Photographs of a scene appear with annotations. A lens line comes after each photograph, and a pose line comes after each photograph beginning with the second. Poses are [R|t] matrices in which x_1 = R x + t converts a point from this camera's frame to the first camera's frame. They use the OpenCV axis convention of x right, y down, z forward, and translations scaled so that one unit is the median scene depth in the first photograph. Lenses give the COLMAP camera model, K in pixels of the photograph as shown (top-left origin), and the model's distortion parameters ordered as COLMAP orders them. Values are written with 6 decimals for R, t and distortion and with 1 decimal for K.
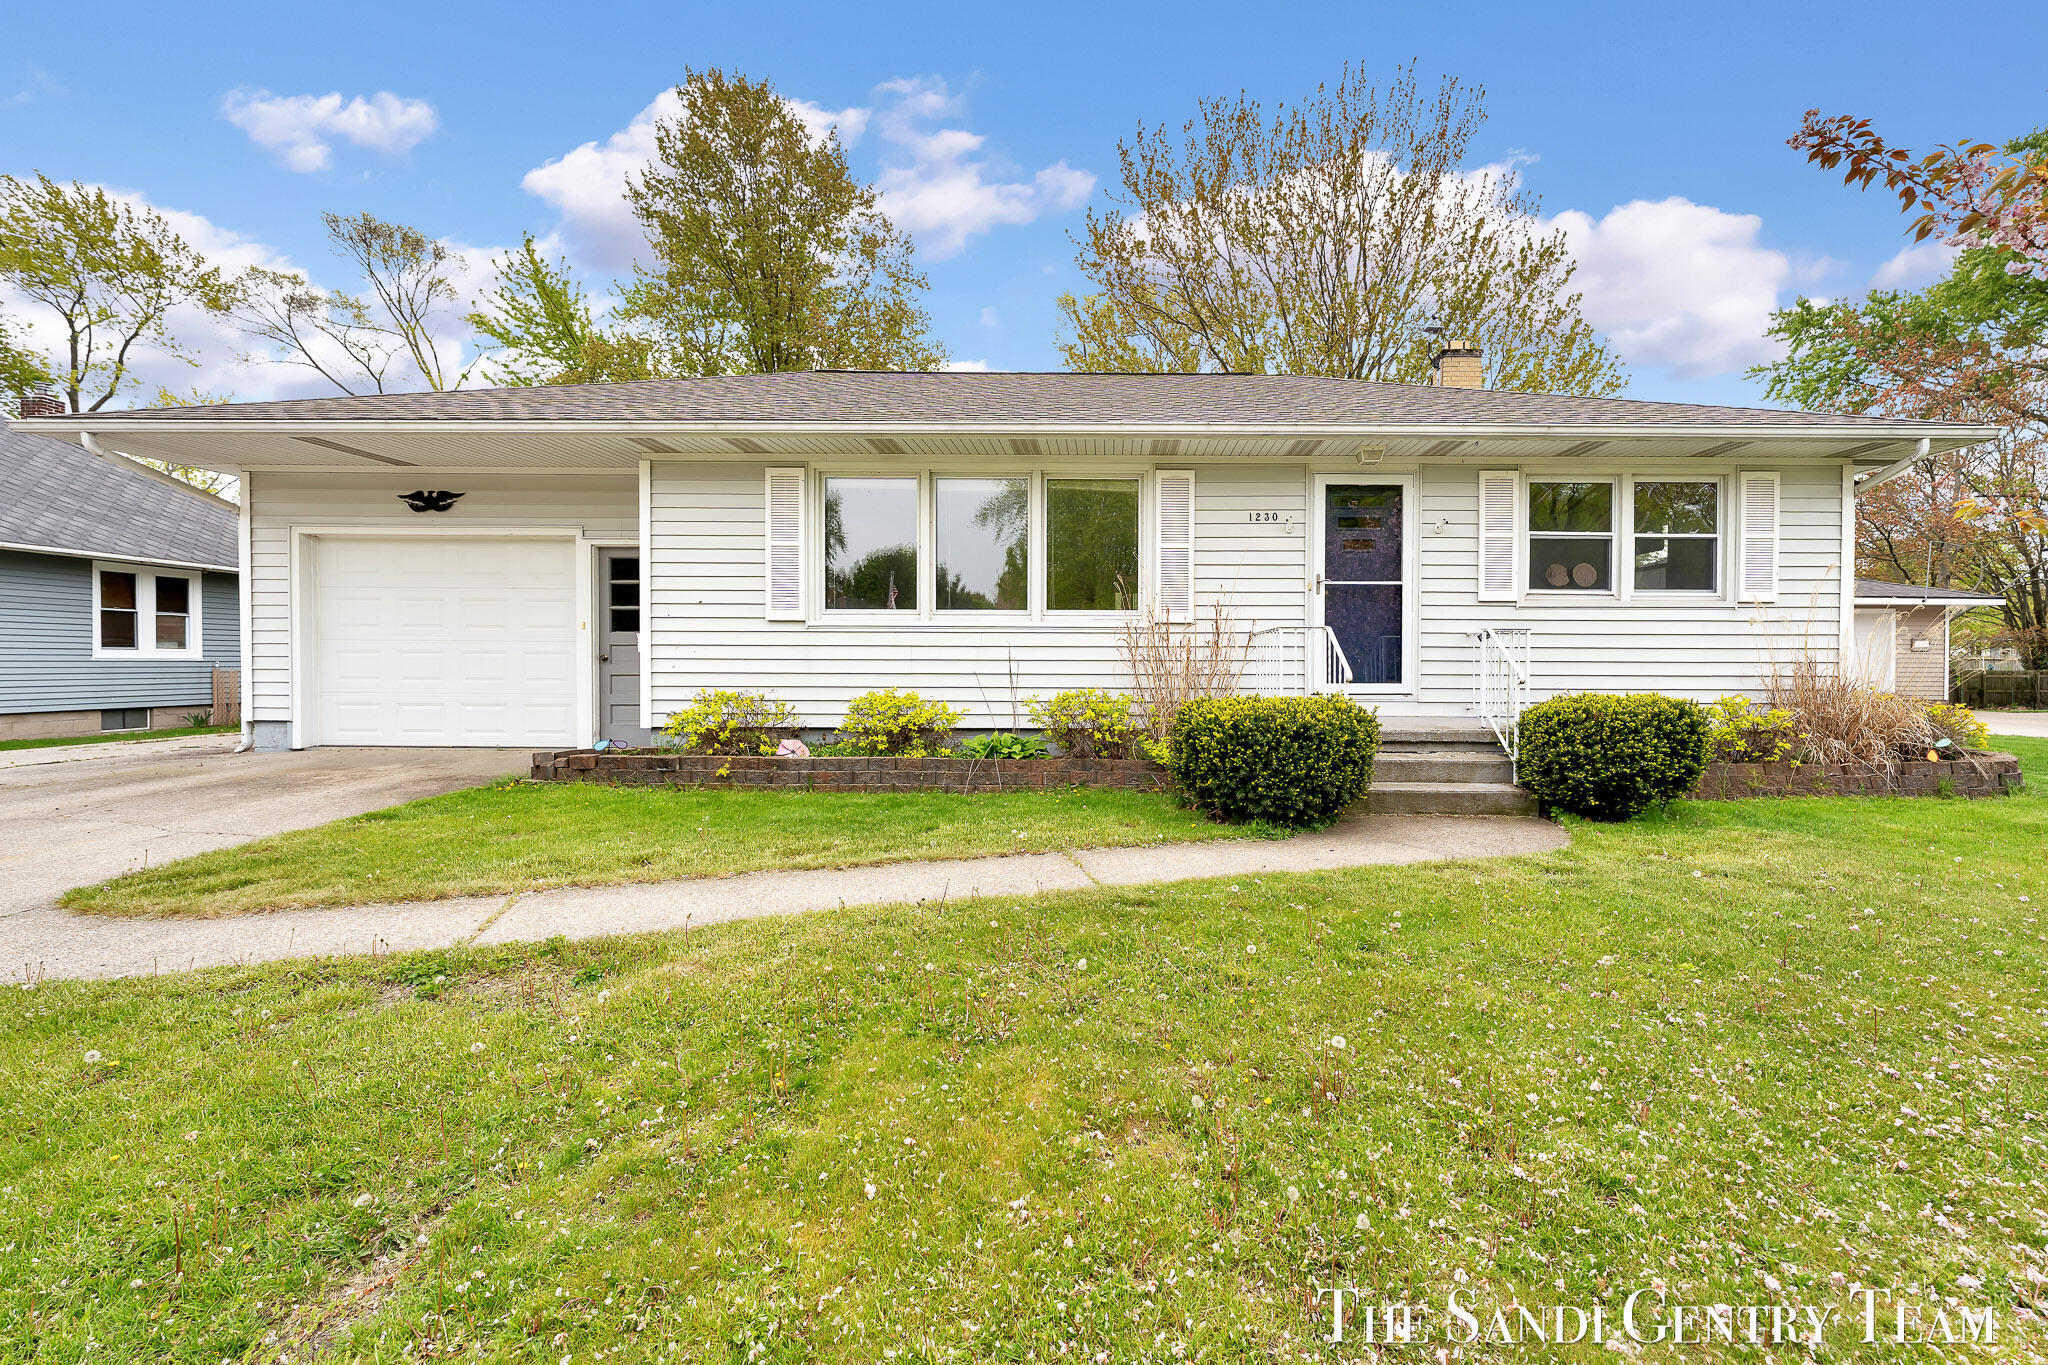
lens RADIAL K [[824.4, 0, 1025.3], [0, 824.4, 666.8], [0, 0, 1]] dist [-0.000591, -0.000251]
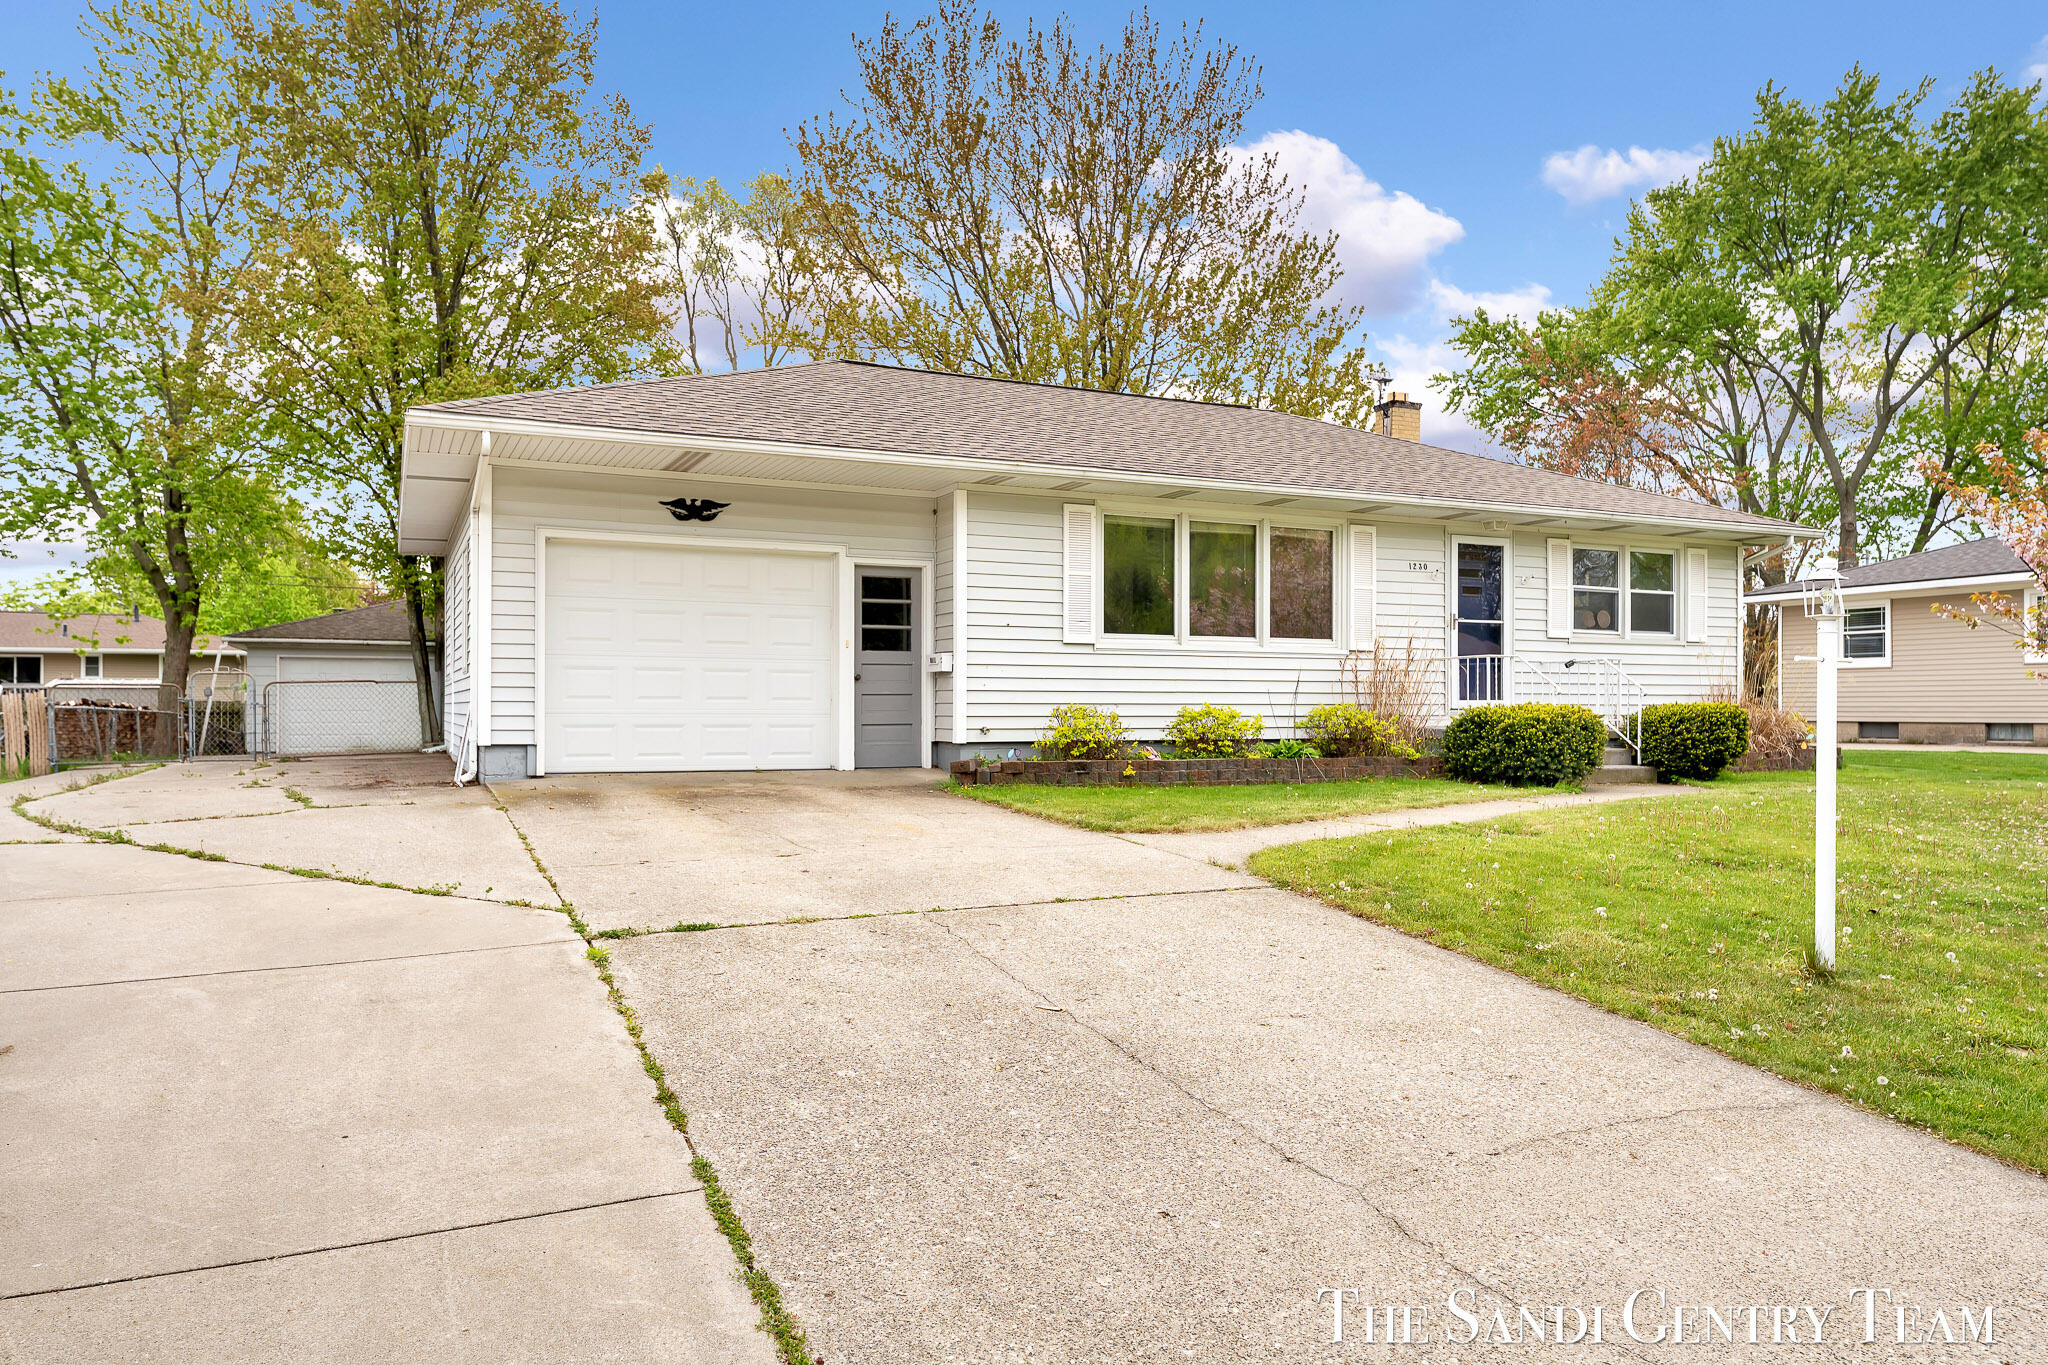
lens RADIAL K [[1213.1, 0, 958.8], [0, 1213.1, 686.5], [0, 0, 1]] dist [-0.000726, -0.000848]
pose [[0.926905, 0.003586, 0.375279, -1.031438], [0.002585, 0.999870, -0.015939, 0.026415], [-0.375287, 0.015745, 0.926775, -0.429524]]
